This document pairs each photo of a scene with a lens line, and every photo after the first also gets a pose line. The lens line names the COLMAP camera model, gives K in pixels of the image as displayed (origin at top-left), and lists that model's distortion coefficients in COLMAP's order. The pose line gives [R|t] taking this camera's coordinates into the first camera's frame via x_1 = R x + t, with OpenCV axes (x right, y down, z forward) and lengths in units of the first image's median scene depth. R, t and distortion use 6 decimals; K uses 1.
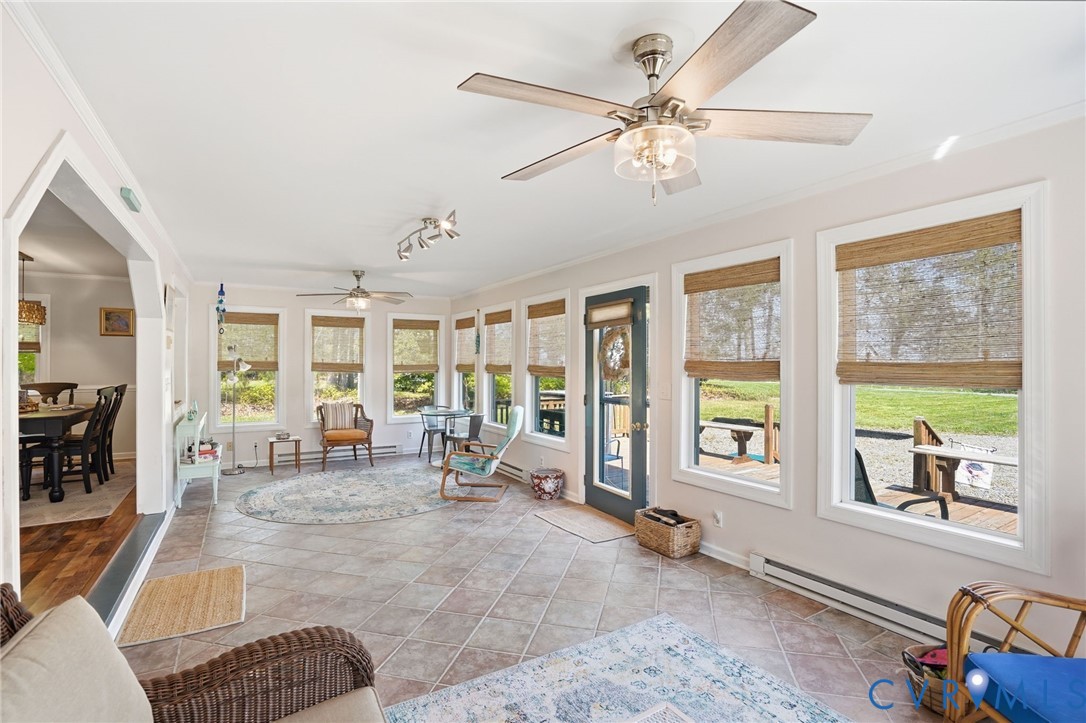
lens RADIAL K [[519.2, 0, 540.0], [0, 519.2, 367.3], [0, 0, 1]] dist [-0.015886, 0.017821]
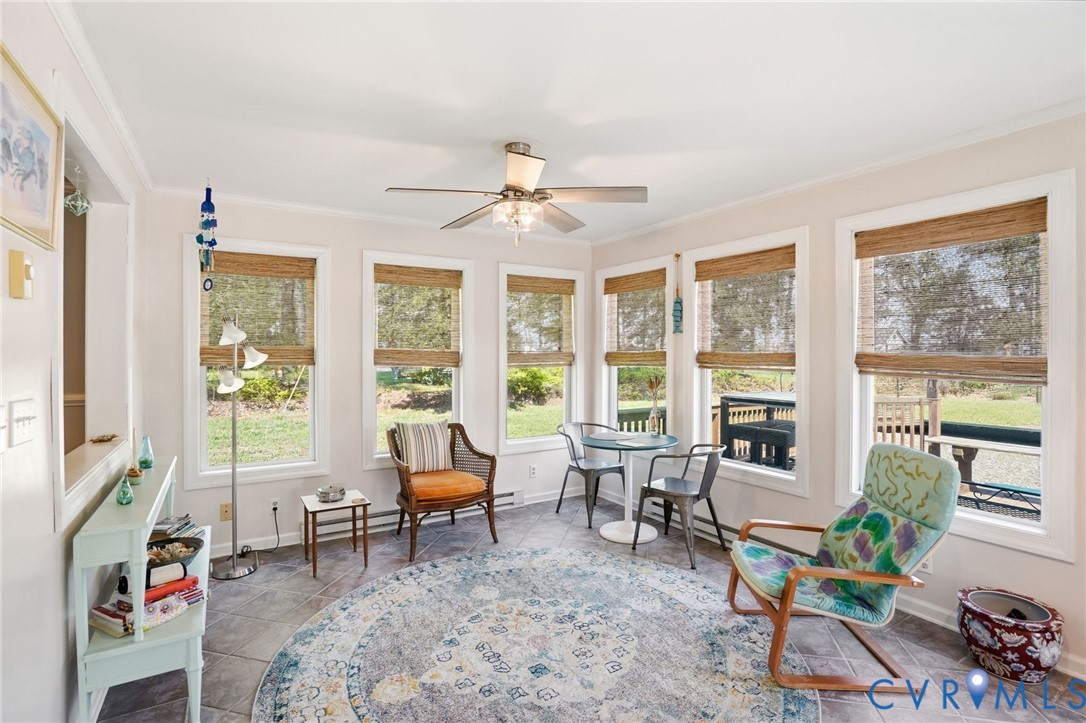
lens RADIAL K [[507.5, 0, 548.4], [0, 507.5, 358.8], [0, 0, 1]] dist [-0.048697, 0.017424]
pose [[0.998852, -0.000165, 0.047910, -0.281806], [-0.000059, 0.999989, 0.004670, -0.001418], [-0.047910, -0.004668, 0.998841, 0.458362]]
